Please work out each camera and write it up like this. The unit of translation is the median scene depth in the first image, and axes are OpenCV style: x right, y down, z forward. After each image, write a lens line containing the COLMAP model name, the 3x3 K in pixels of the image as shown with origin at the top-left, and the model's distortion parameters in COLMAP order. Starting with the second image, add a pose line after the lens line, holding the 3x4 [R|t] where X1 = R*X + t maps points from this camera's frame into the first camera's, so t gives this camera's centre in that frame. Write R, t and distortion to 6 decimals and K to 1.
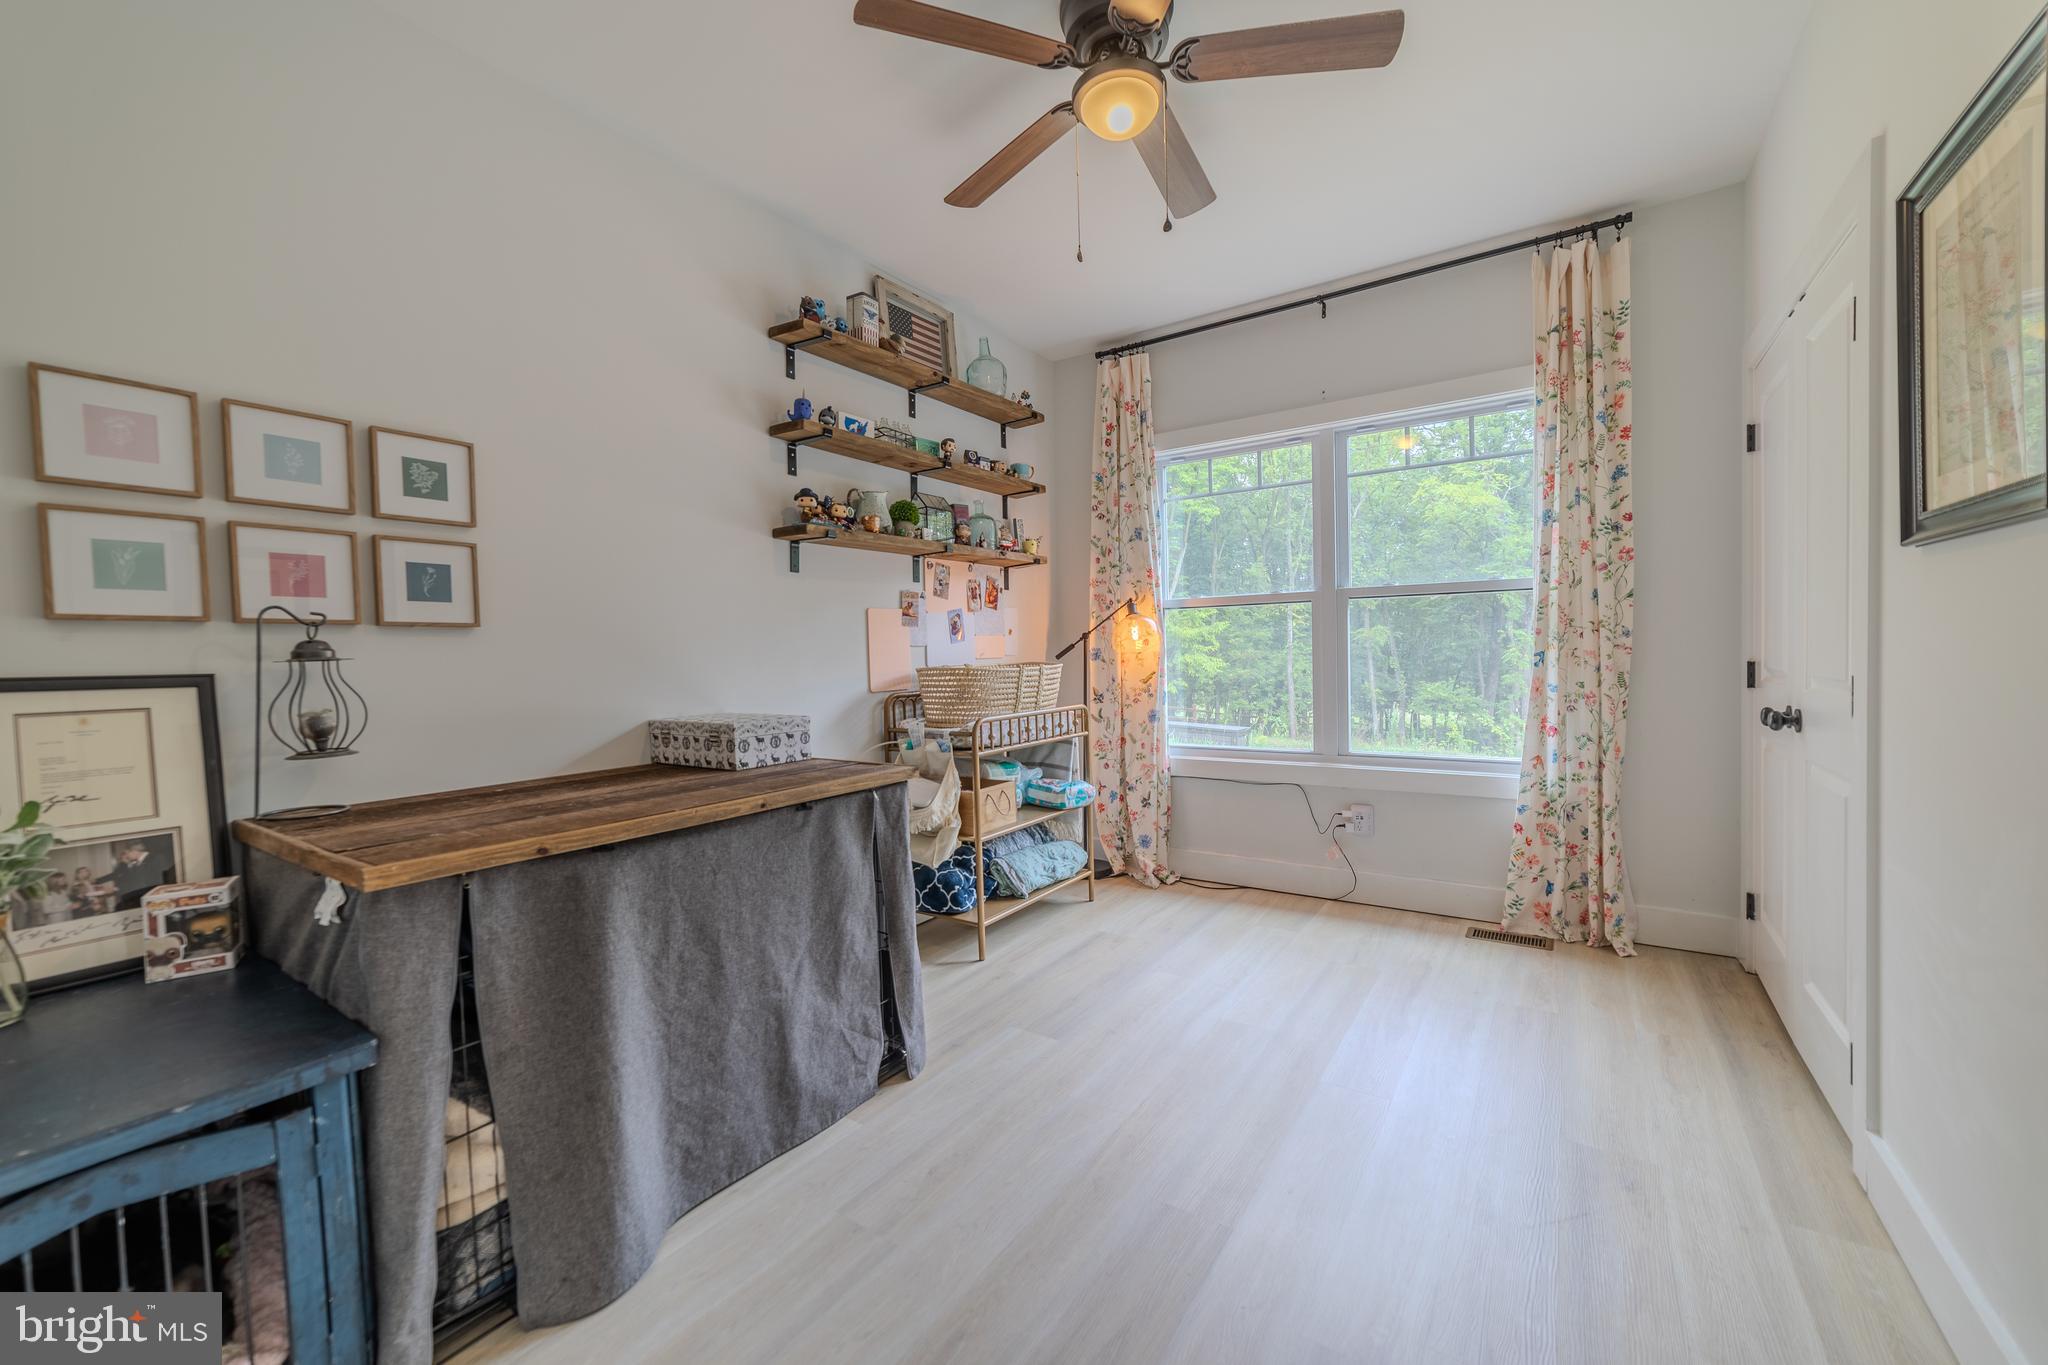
lens RADIAL K [[802.8, 0, 1021.3], [0, 802.8, 677.8], [0, 0, 1]] dist [-0.024629, 0.009068]
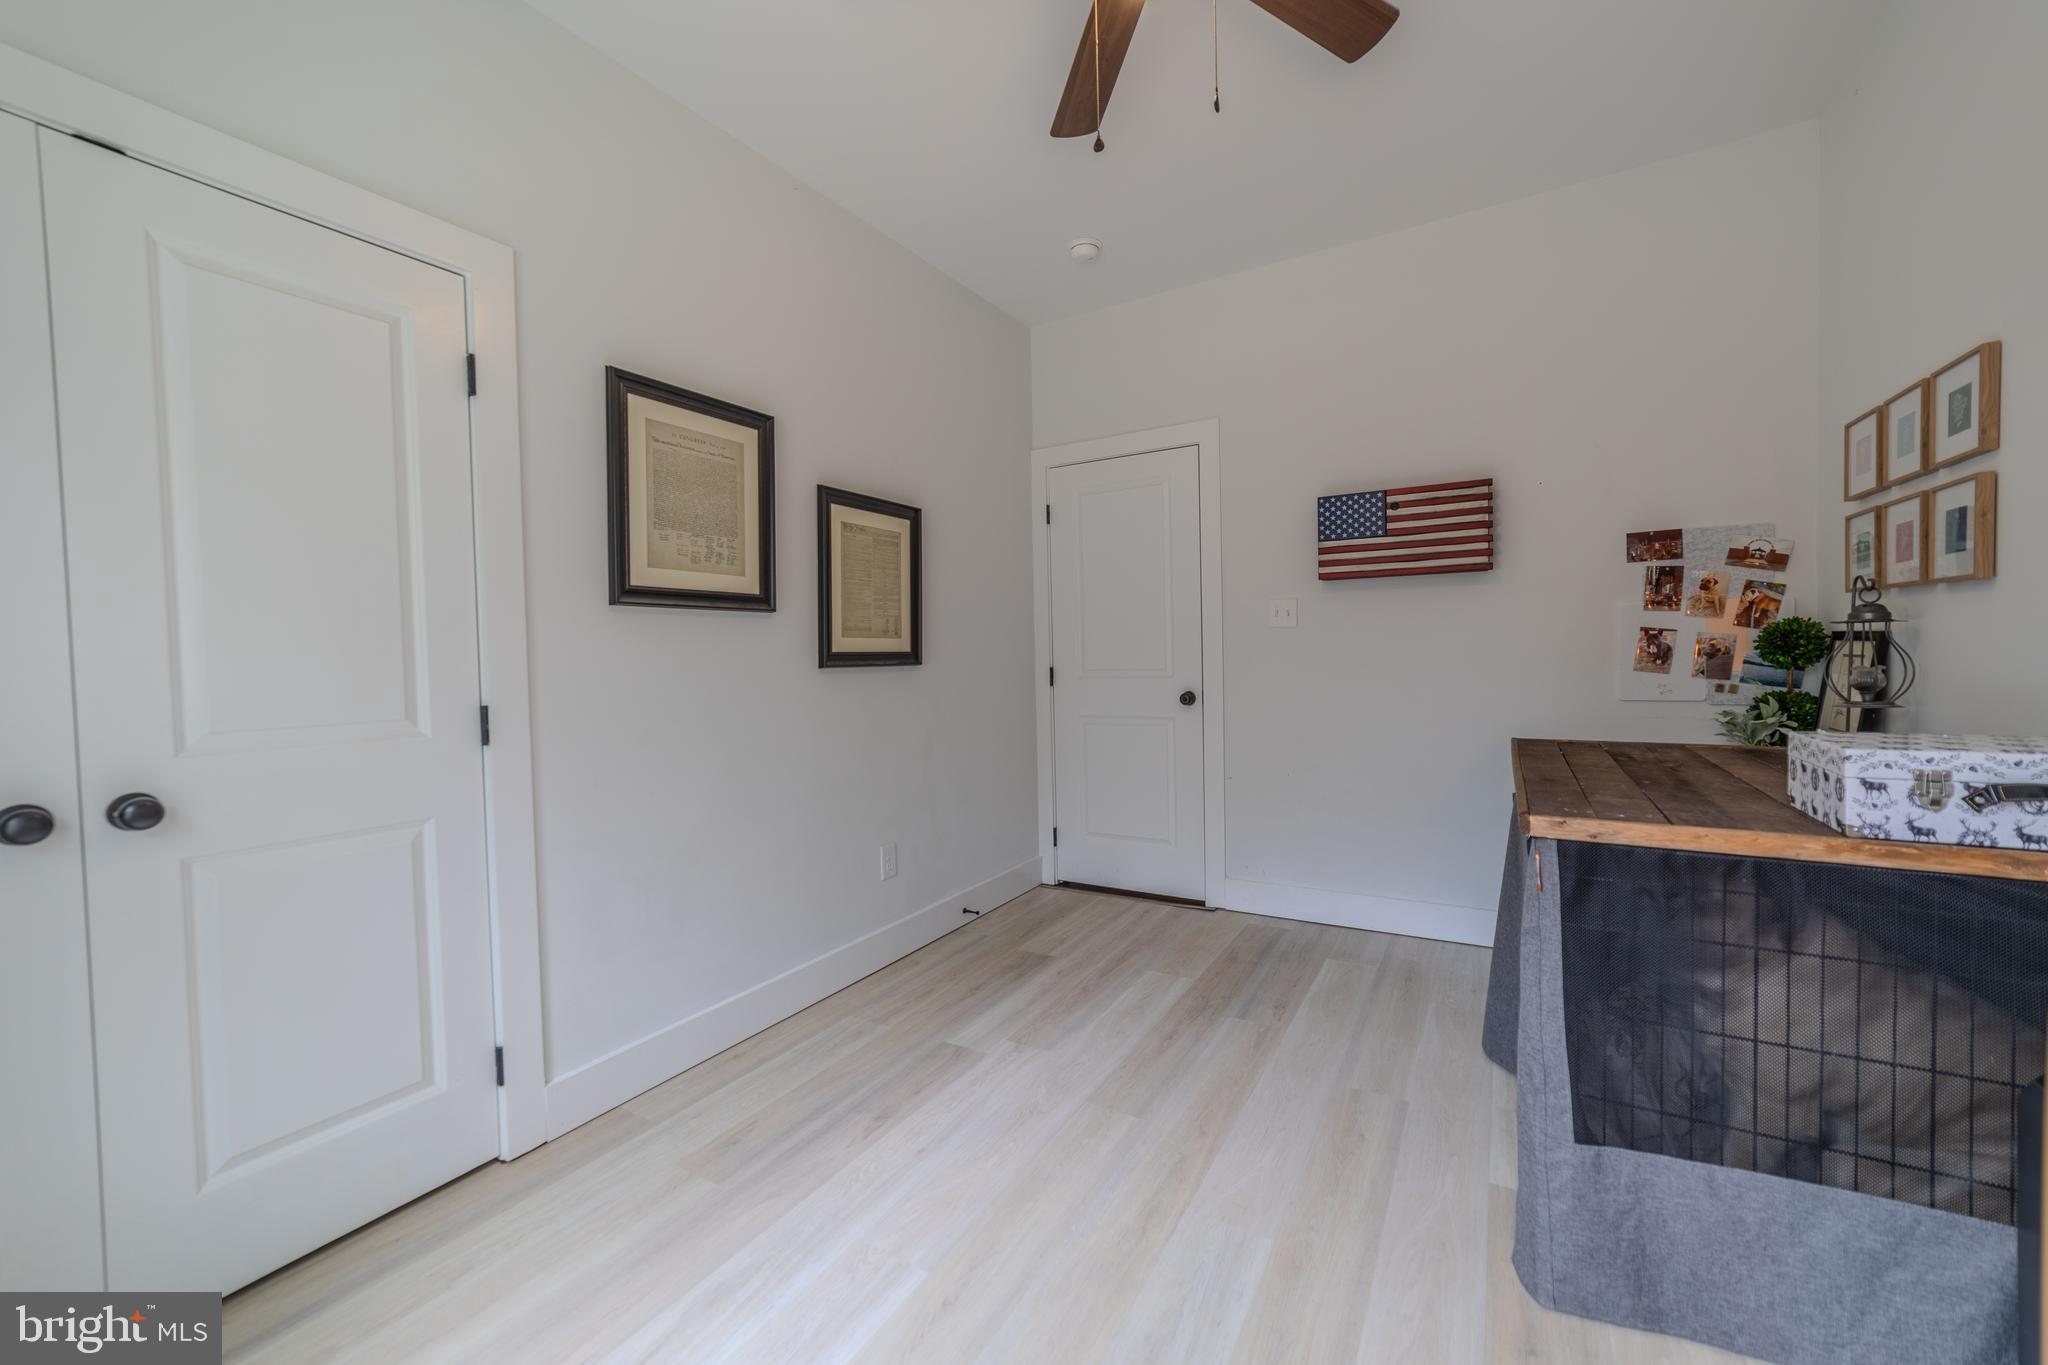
lens RADIAL K [[802.8, 0, 1021.3], [0, 802.8, 677.8], [0, 0, 1]] dist [-0.024629, 0.009068]
pose [[-0.996872, 0.051671, -0.059795, 0.332995], [0.047887, 0.996859, 0.063073, -0.063277], [0.062866, 0.060012, -0.996216, 1.807594]]
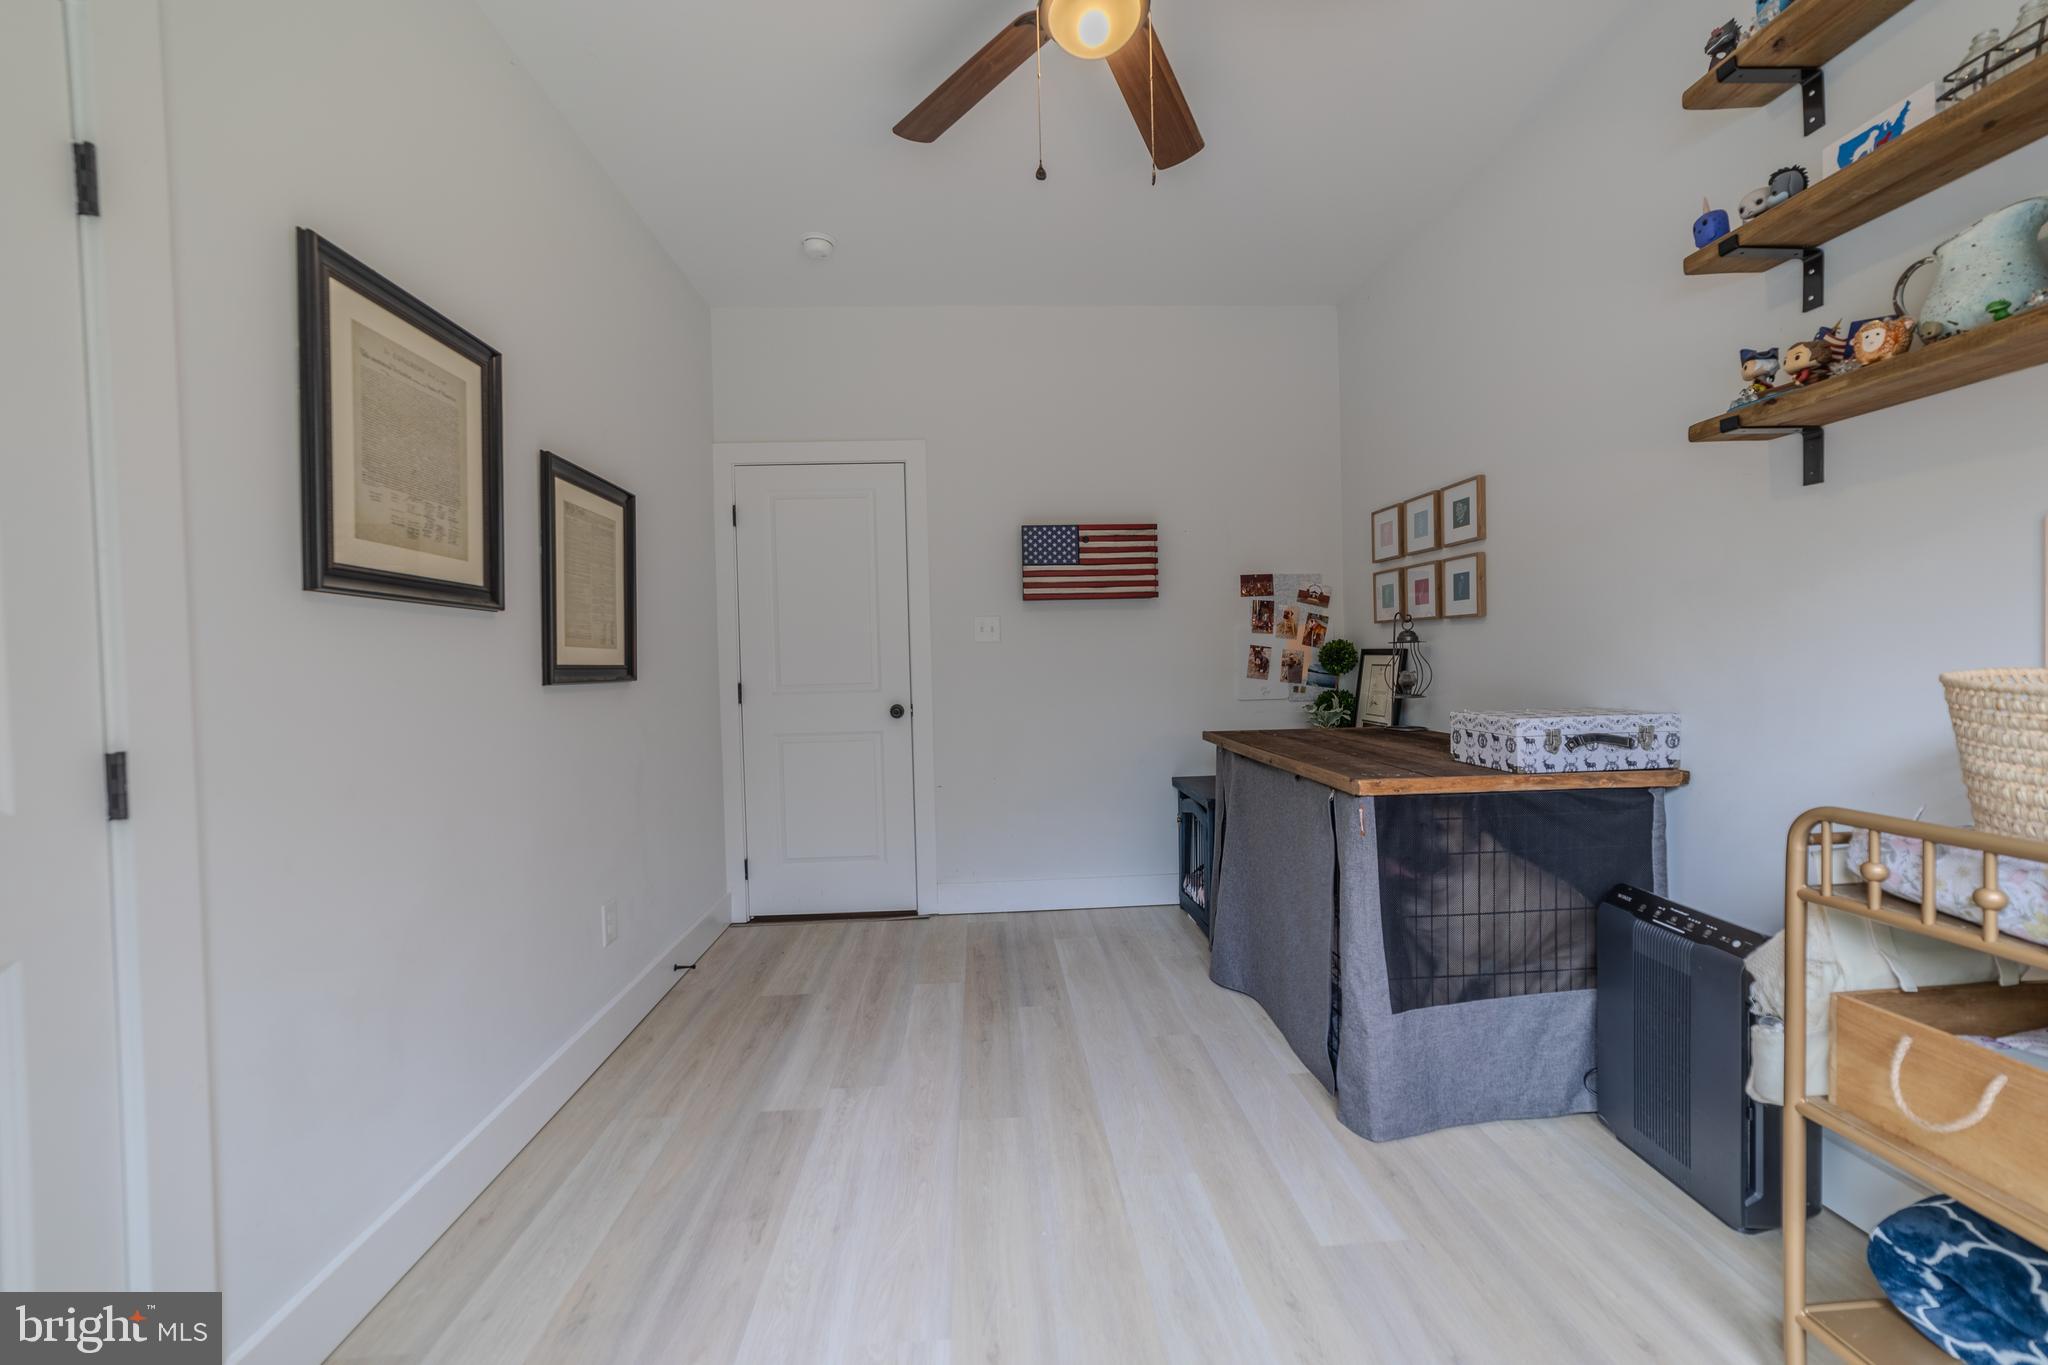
lens RADIAL K [[803.4, 0, 1022.8], [0, 803.4, 677.5], [0, 0, 1]] dist [-0.029410, 0.016212]
pose [[-0.788692, 0.060166, -0.611838, 0.743561], [0.027033, 0.997631, 0.063256, -0.069870], [0.614194, 0.033350, -0.788450, 1.644861]]
